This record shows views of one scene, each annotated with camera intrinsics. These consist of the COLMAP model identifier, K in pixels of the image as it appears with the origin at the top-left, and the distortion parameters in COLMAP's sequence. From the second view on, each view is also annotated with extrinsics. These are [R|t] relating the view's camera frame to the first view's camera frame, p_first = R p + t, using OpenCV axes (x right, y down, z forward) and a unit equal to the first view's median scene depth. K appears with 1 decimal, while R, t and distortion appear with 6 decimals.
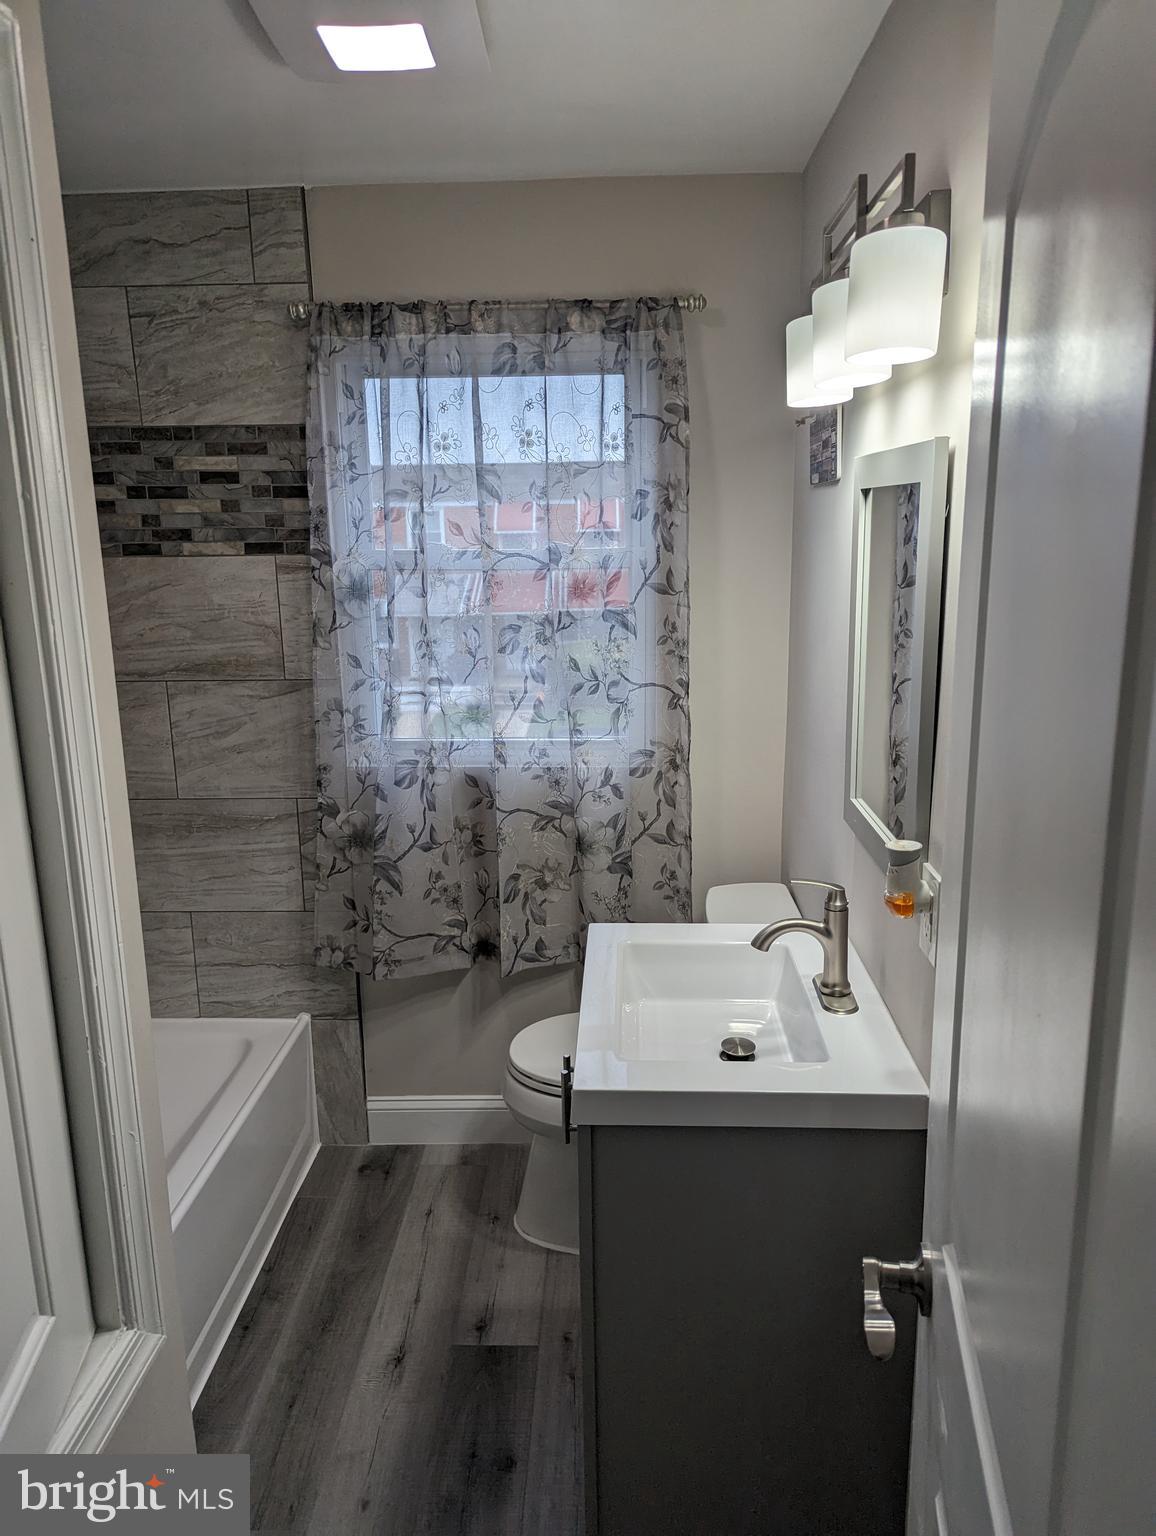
lens RADIAL K [[1078.1, 0, 575.9], [0, 1078.1, 762.8], [0, 0, 1]] dist [0.060721, -0.069665]
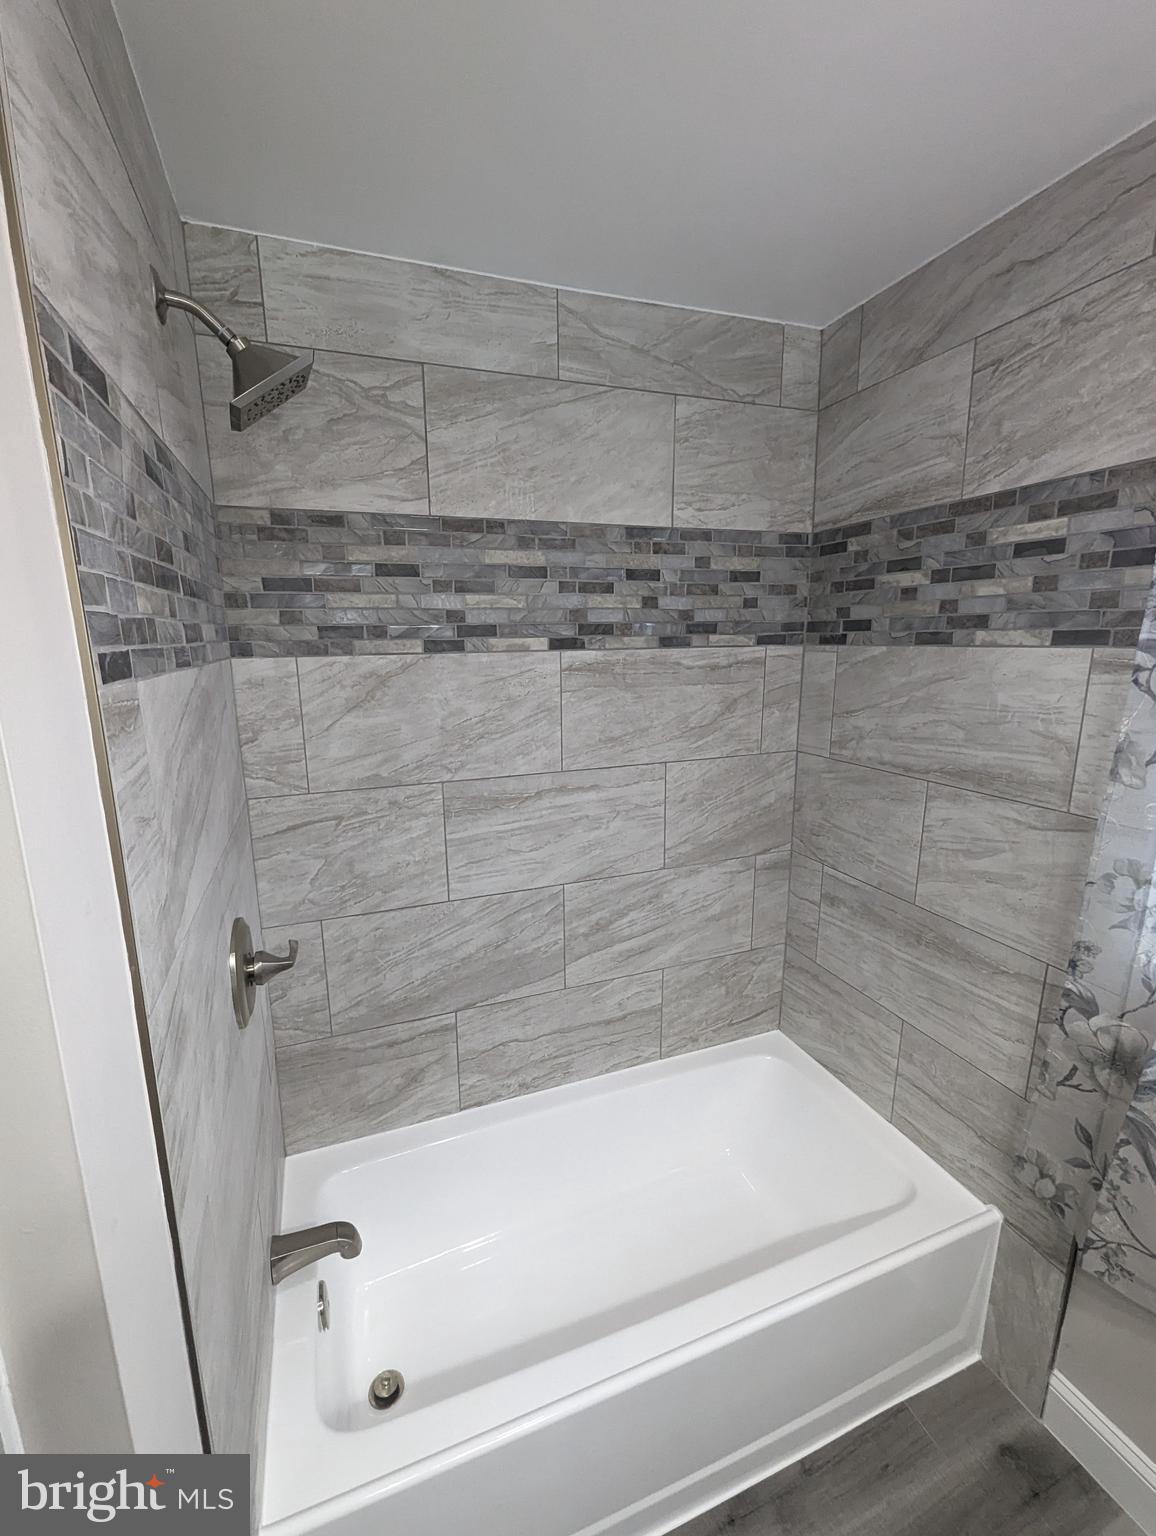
lens RADIAL K [[634.5, 0, 559.6], [0, 634.5, 770.5], [0, 0, 1]] dist [-0.005940, 0.000294]
pose [[0.383900, 0.198964, -0.901684, -0.015056], [-0.192765, 0.972263, 0.132466, -0.098231], [0.903029, 0.122960, 0.411605, 0.512675]]
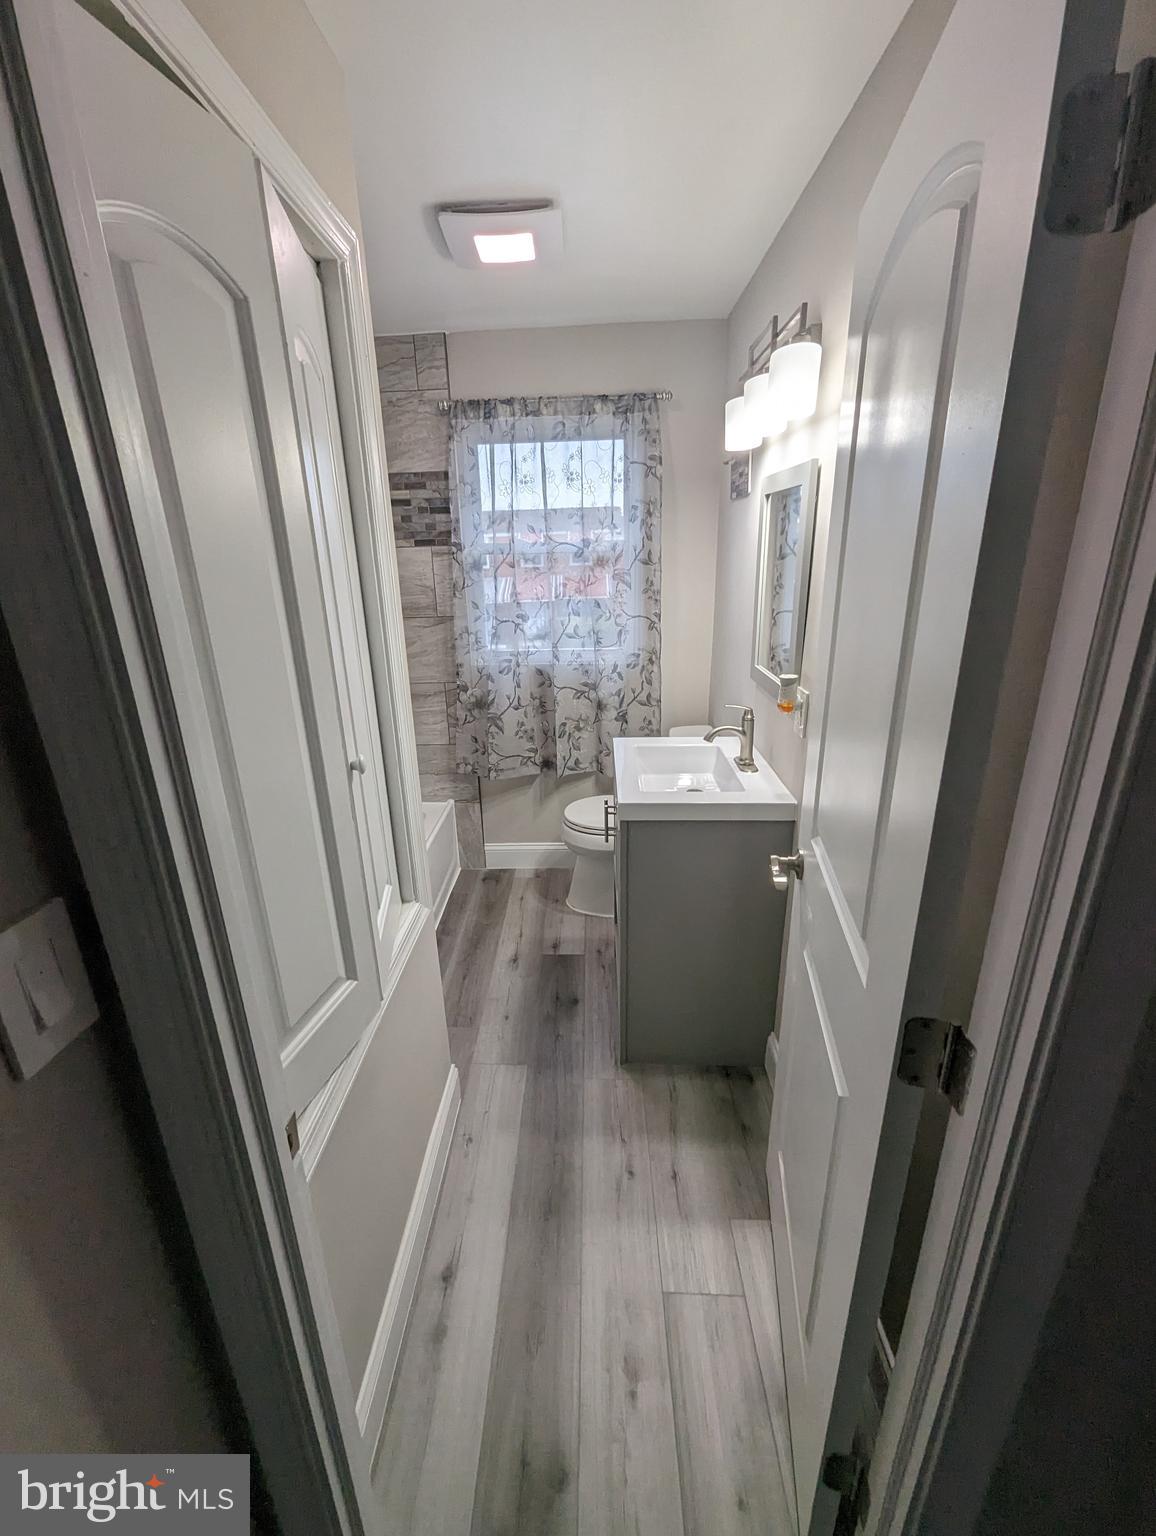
lens RADIAL K [[635.2, 0, 557.4], [0, 635.2, 756.2], [0, 0, 1]] dist [-0.002904, 0.000130]
pose [[0.999827, -0.008938, -0.016292, -0.052557], [0.010523, 0.994939, 0.099928, 0.053991], [0.015316, -0.100082, 0.994861, -0.087858]]
